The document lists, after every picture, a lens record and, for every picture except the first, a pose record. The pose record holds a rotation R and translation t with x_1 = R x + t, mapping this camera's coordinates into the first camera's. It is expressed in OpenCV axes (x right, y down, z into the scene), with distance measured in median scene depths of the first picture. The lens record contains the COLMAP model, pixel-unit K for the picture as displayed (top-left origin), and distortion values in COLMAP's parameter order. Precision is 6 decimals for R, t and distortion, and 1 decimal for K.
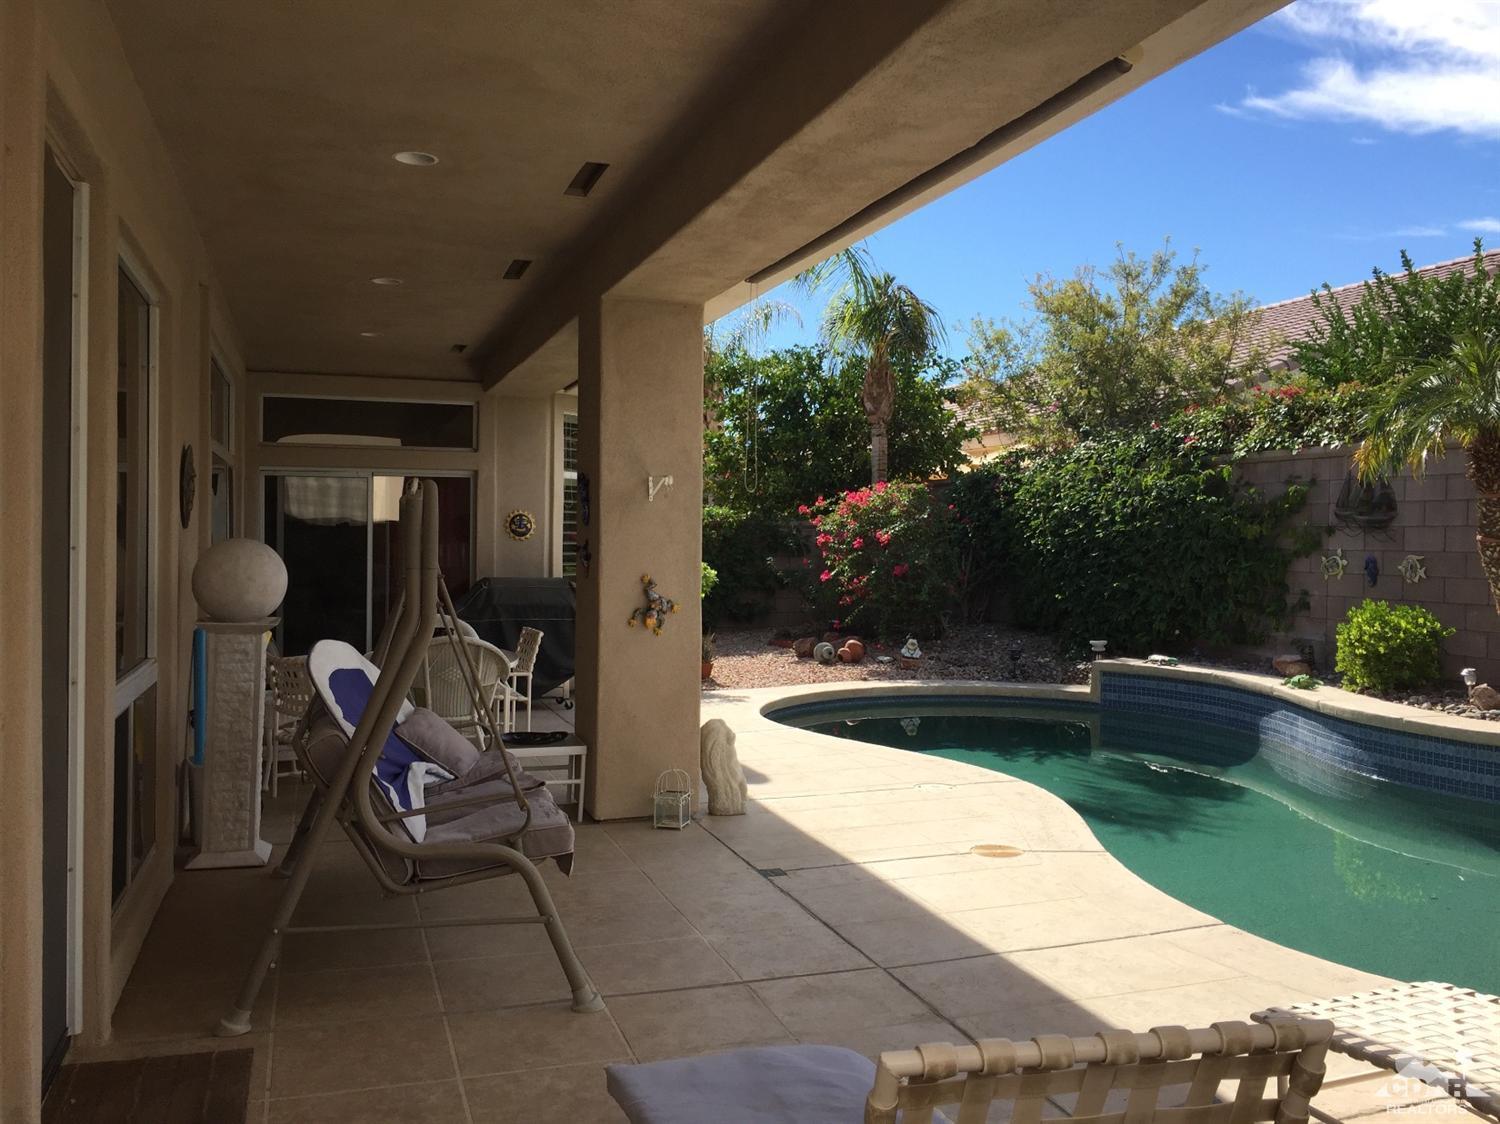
lens RADIAL K [[1278.9, 0, 756.9], [0, 1278.9, 548.5], [0, 0, 1]] dist [0.087452, -0.123076]
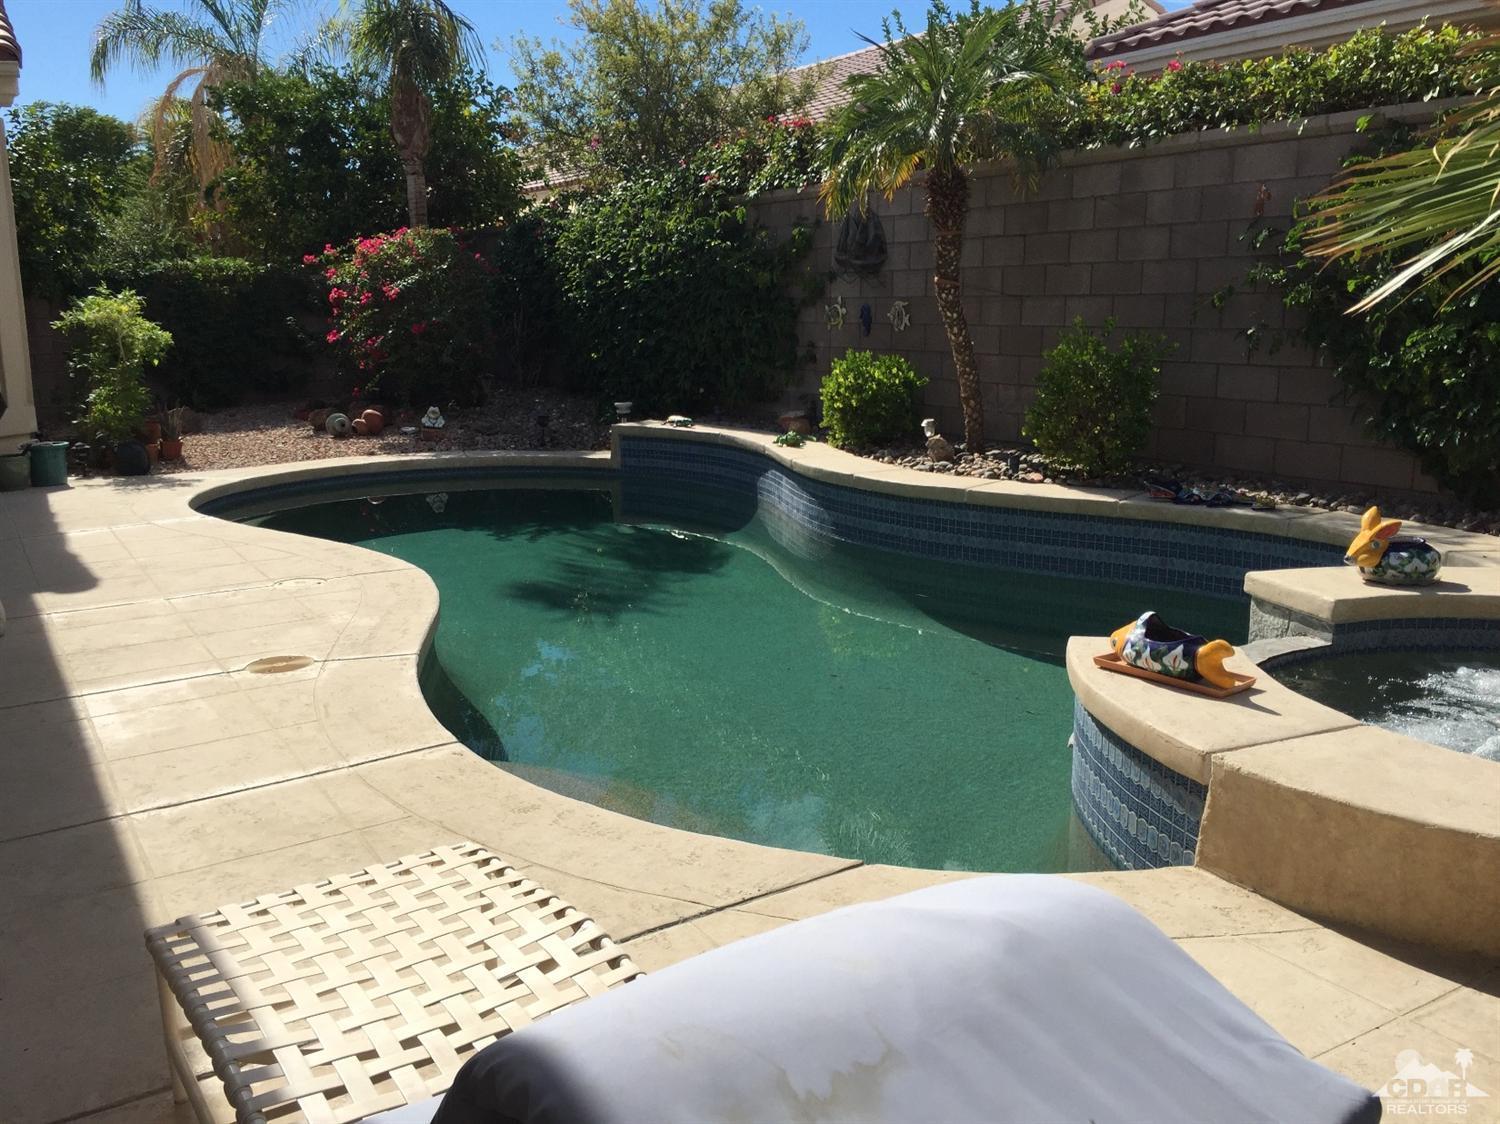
lens RADIAL K [[1278.9, 0, 755.5], [0, 1278.9, 547.5], [0, 0, 1]] dist [0.087452, -0.123076]
pose [[0.972400, -0.057094, 0.226228, 0.161337], [0.015373, 0.983169, 0.182048, 0.008611], [-0.232814, -0.173546, 0.956911, 0.082073]]
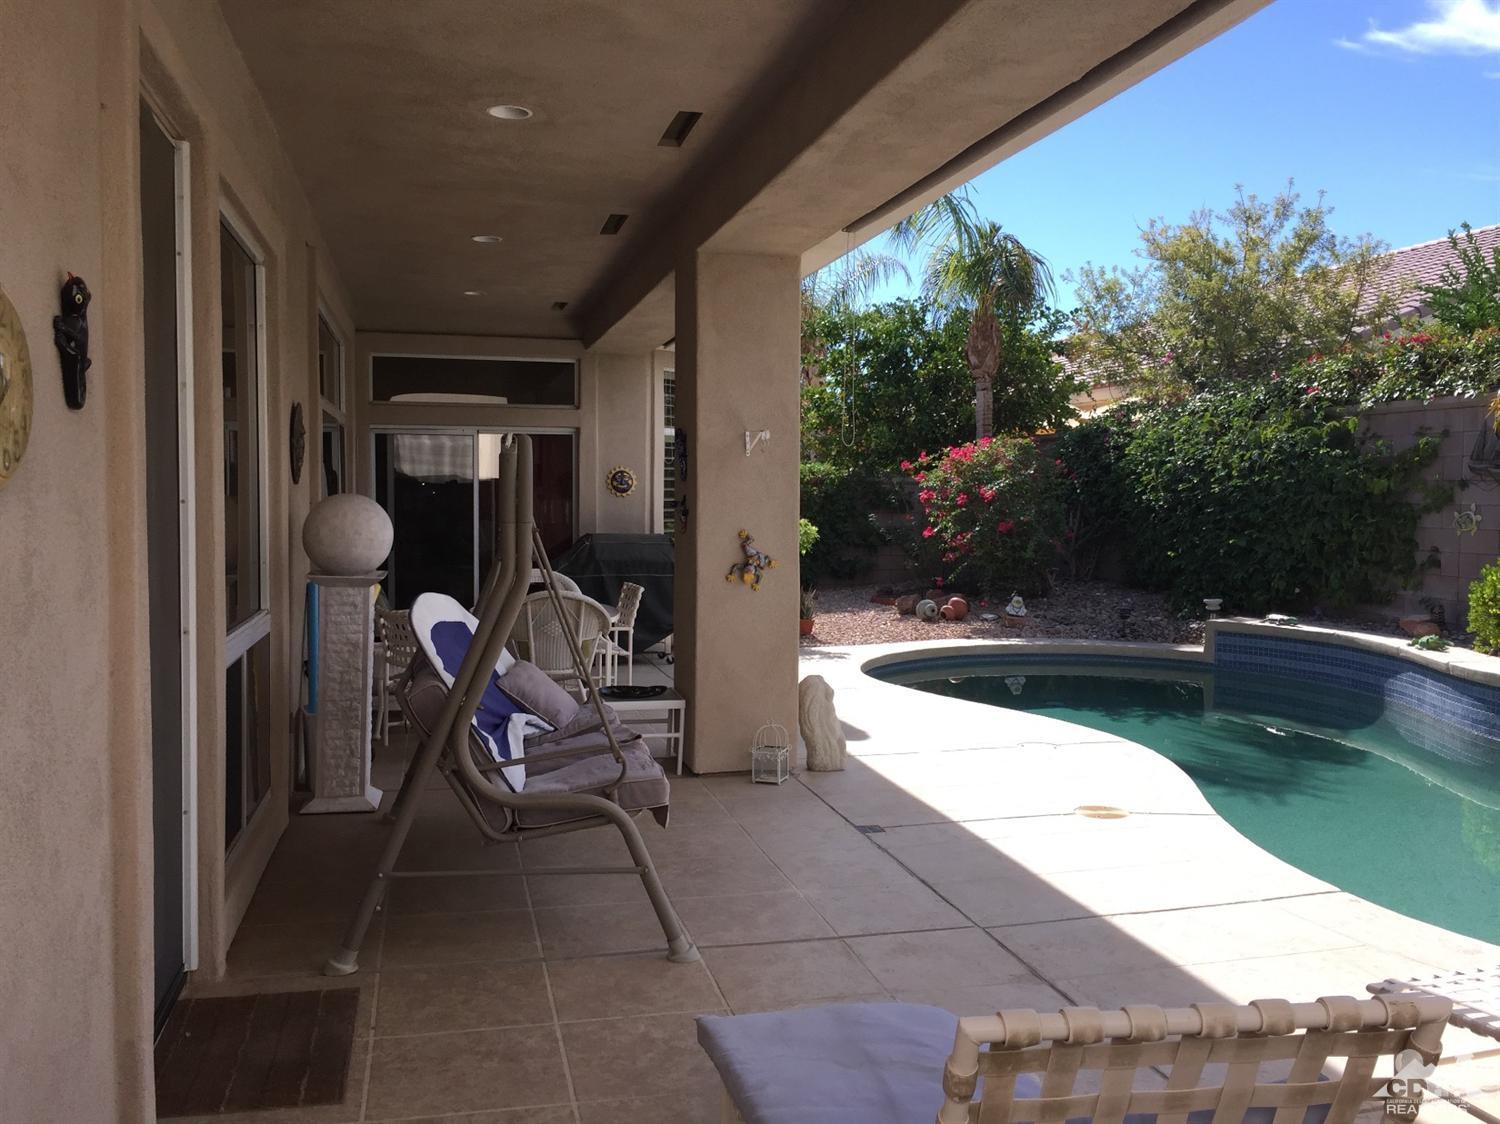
lens RADIAL K [[1278.9, 0, 749.1], [0, 1278.9, 540.0], [0, 0, 1]] dist [0.087452, -0.123076]
pose [[0.996283, 0.000586, -0.086135, 0.001126], [0.001728, 0.999640, 0.026786, 0.000430], [0.086119, -0.026835, 0.995923, 0.001885]]
